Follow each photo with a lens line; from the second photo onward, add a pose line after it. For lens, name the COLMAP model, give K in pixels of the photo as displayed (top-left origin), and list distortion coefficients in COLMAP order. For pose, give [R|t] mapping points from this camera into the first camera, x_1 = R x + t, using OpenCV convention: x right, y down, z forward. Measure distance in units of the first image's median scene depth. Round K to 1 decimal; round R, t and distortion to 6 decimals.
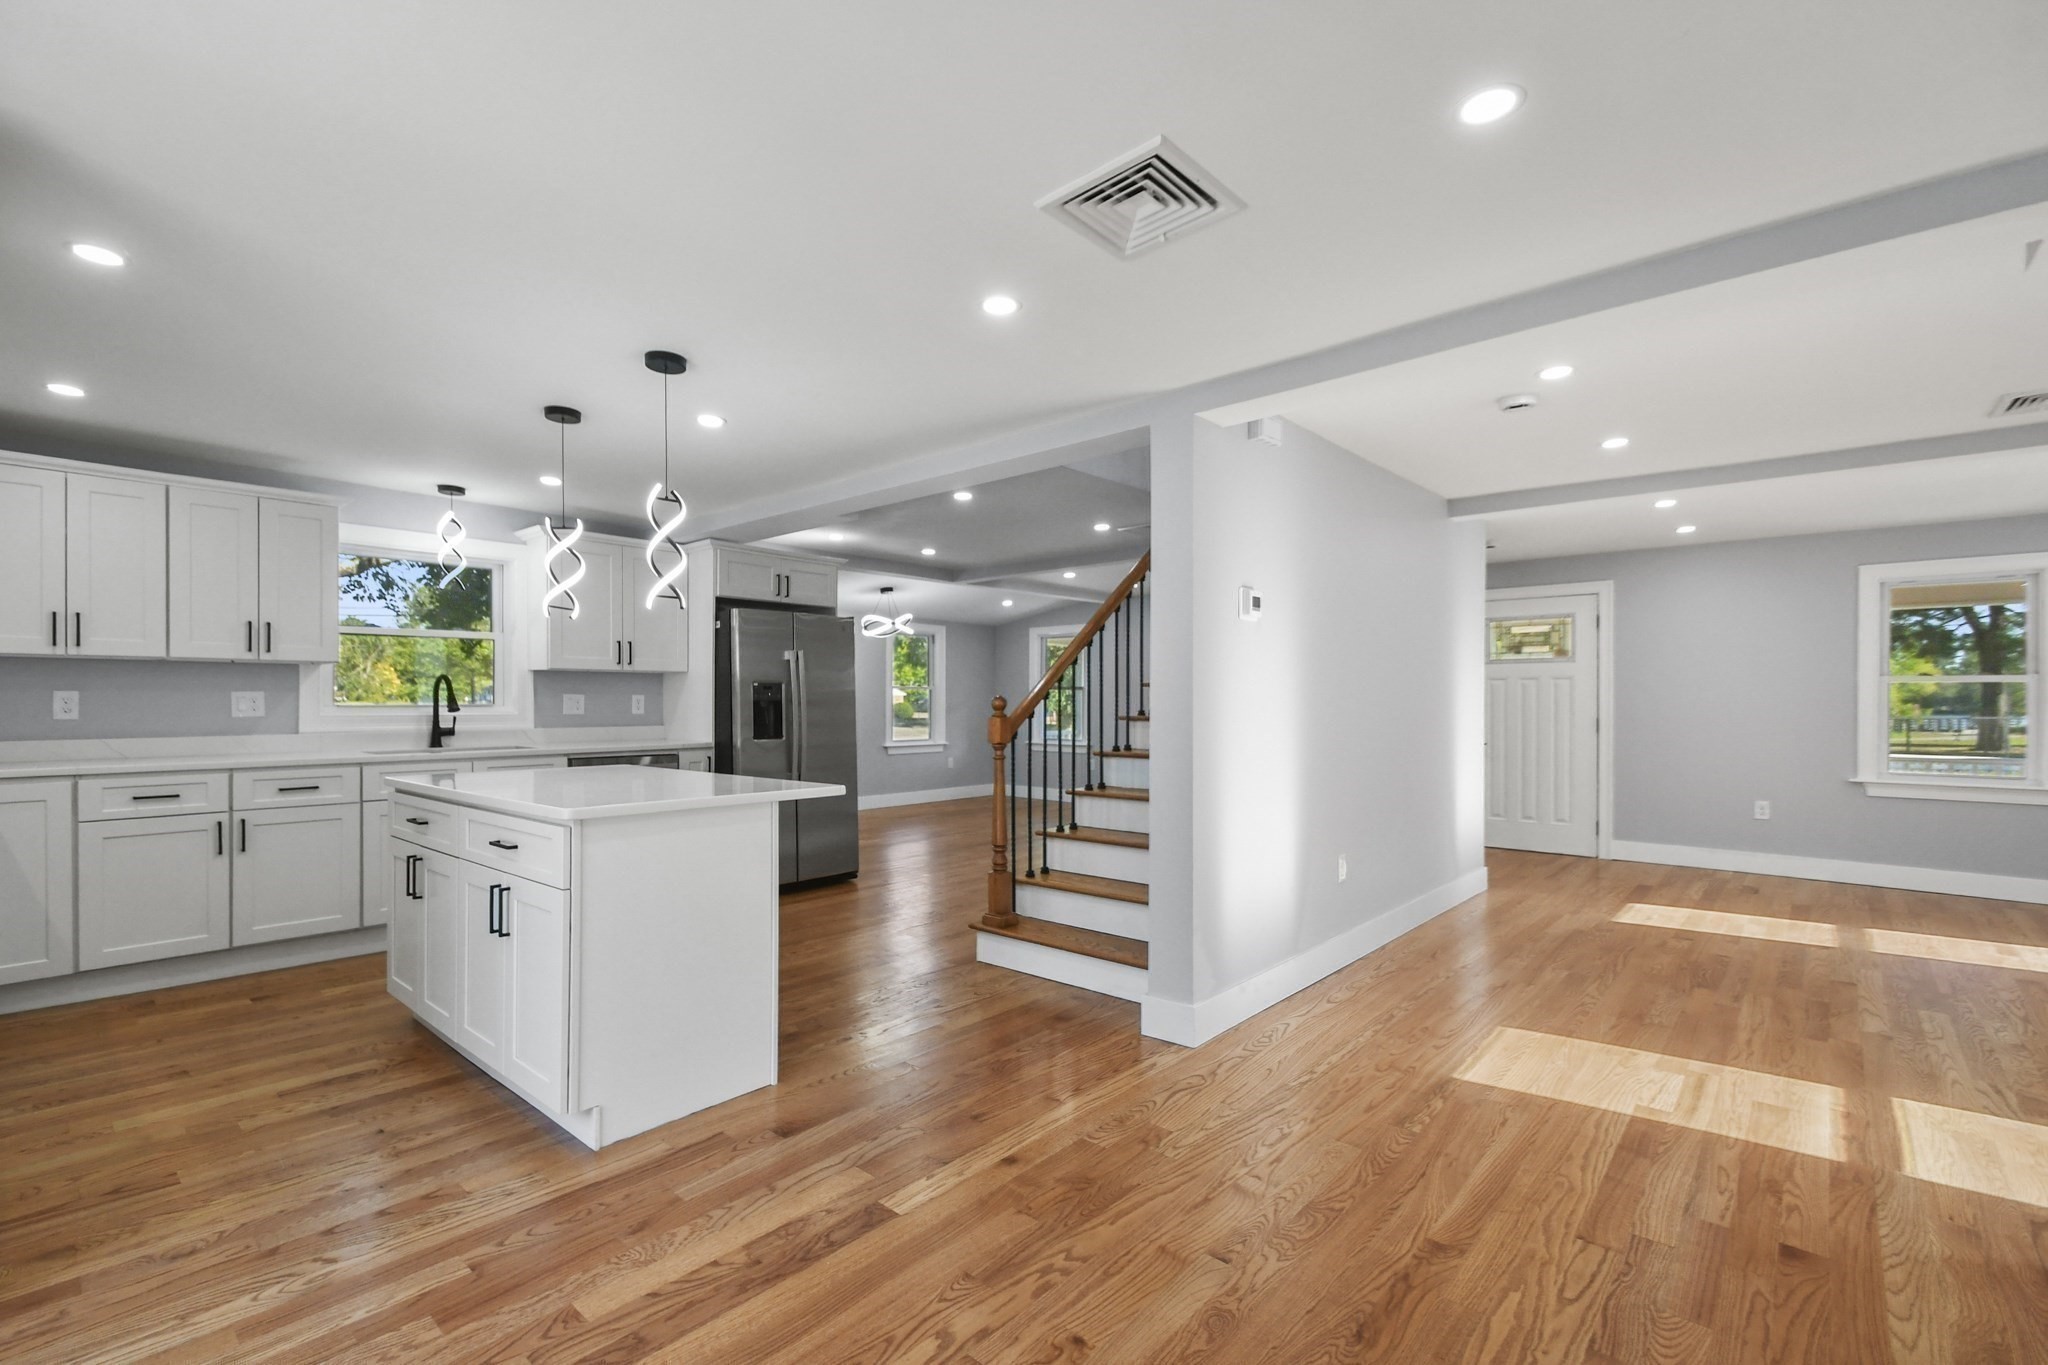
lens RADIAL K [[897.6, 0, 996.8], [0, 897.6, 705.7], [0, 0, 1]] dist [0.024141, -0.014472]
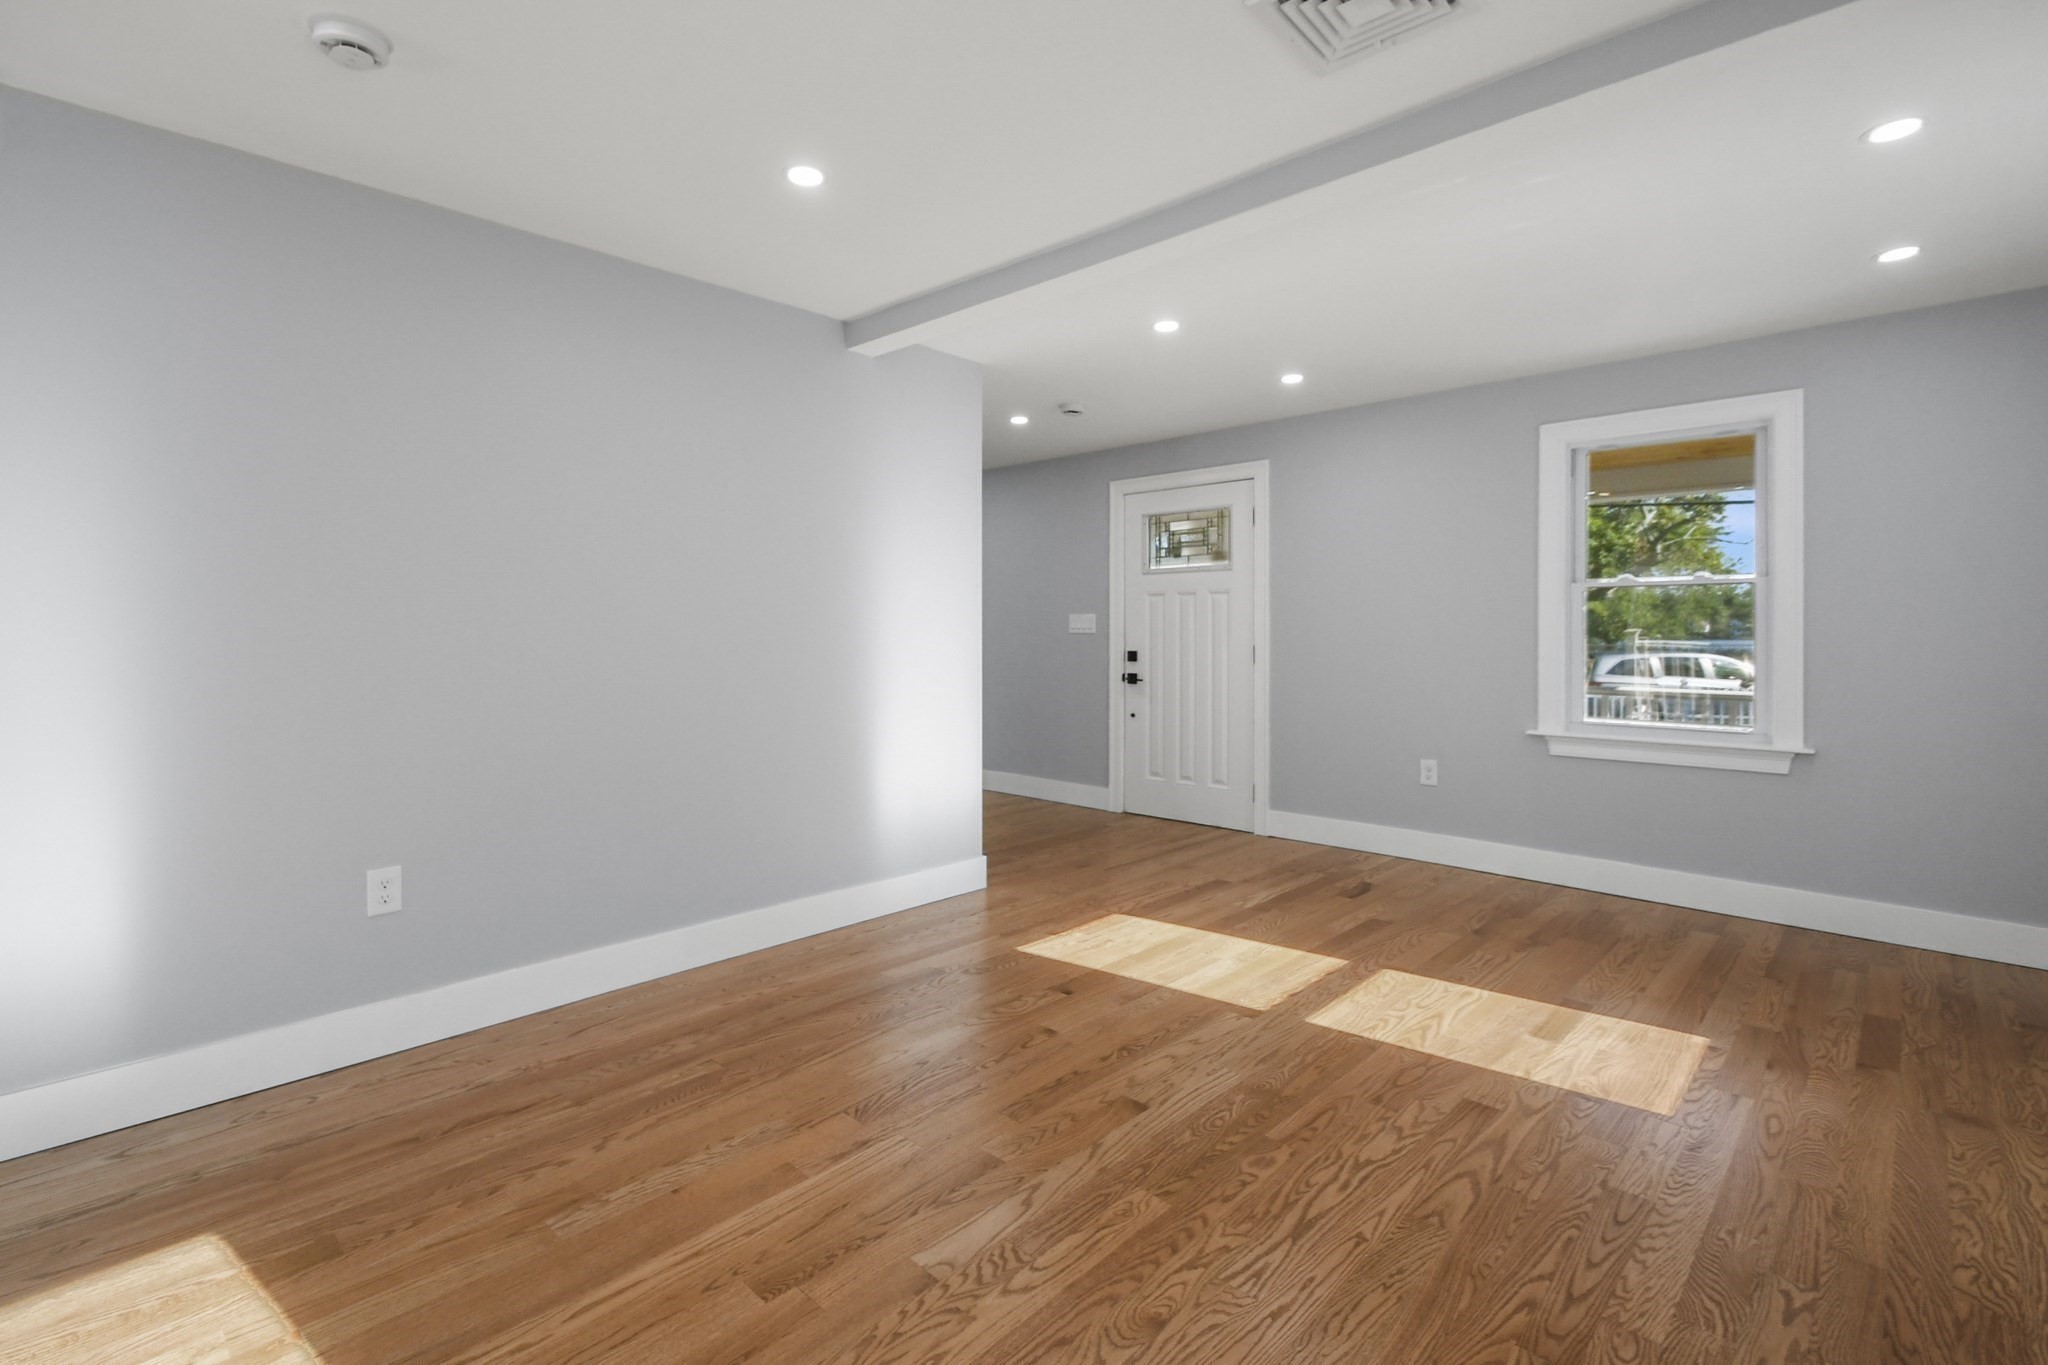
lens RADIAL K [[931.2, 0, 995.1], [0, 931.2, 637.0], [0, 0, 1]] dist [0.019893, -0.012035]
pose [[0.999318, -0.002406, -0.036859, 0.792022], [0.002341, 0.999996, -0.001791, 0.012510], [0.036863, 0.001703, 0.999319, 0.375207]]
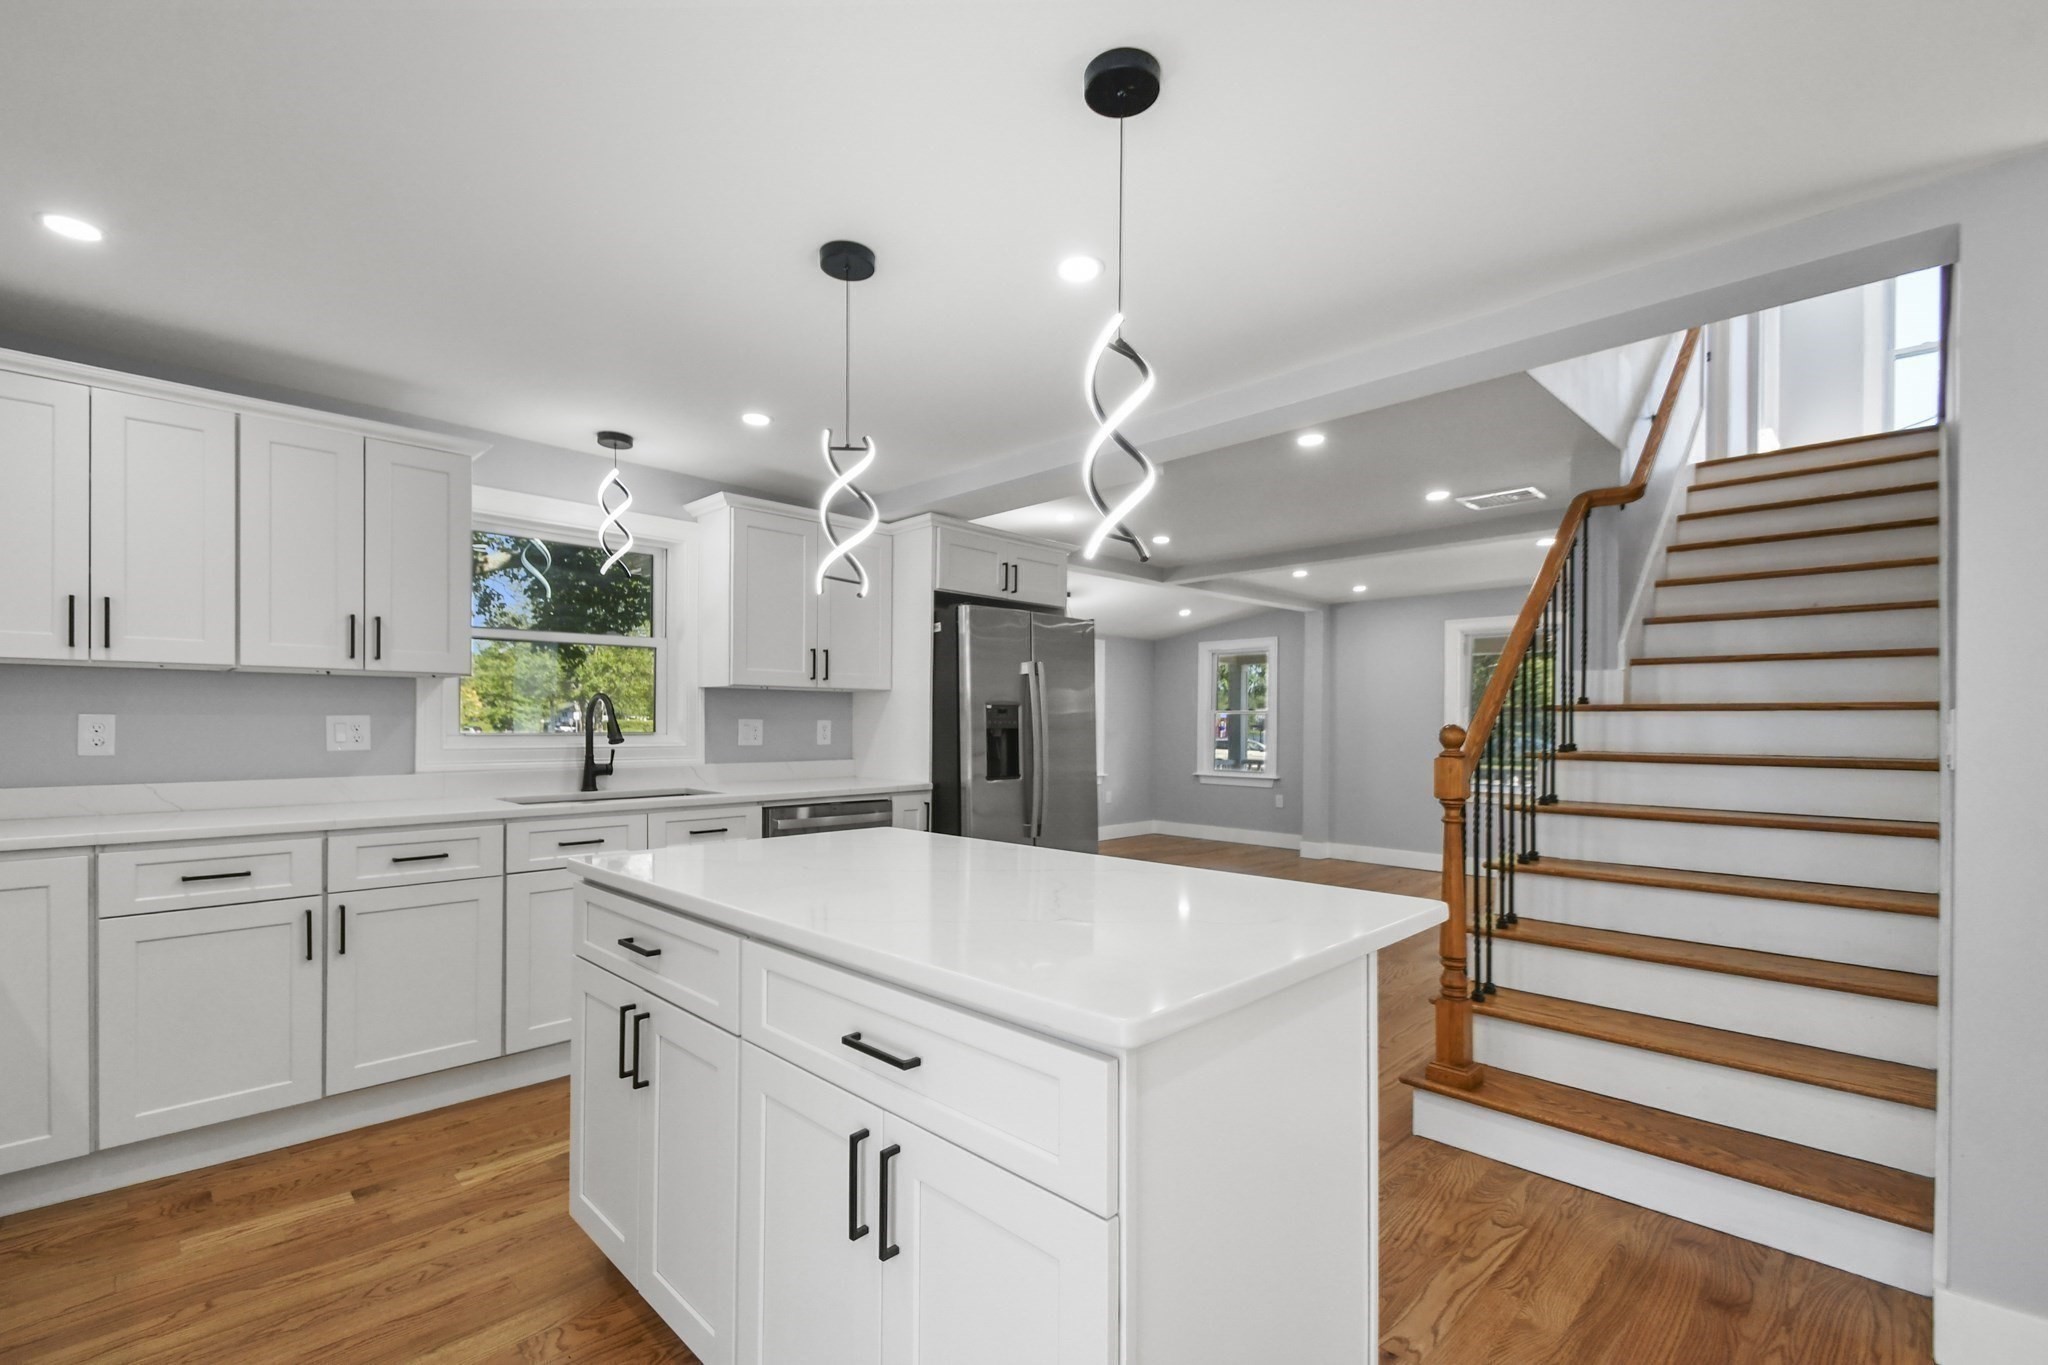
lens RADIAL K [[895.1, 0, 993.4], [0, 895.1, 725.0], [0, 0, 1]] dist [0.026465, -0.014561]
pose [[0.997887, 0.002475, -0.064923, -0.283652], [-0.002768, 0.999986, -0.004414, -0.006672], [0.064912, 0.004584, 0.997880, 0.334713]]
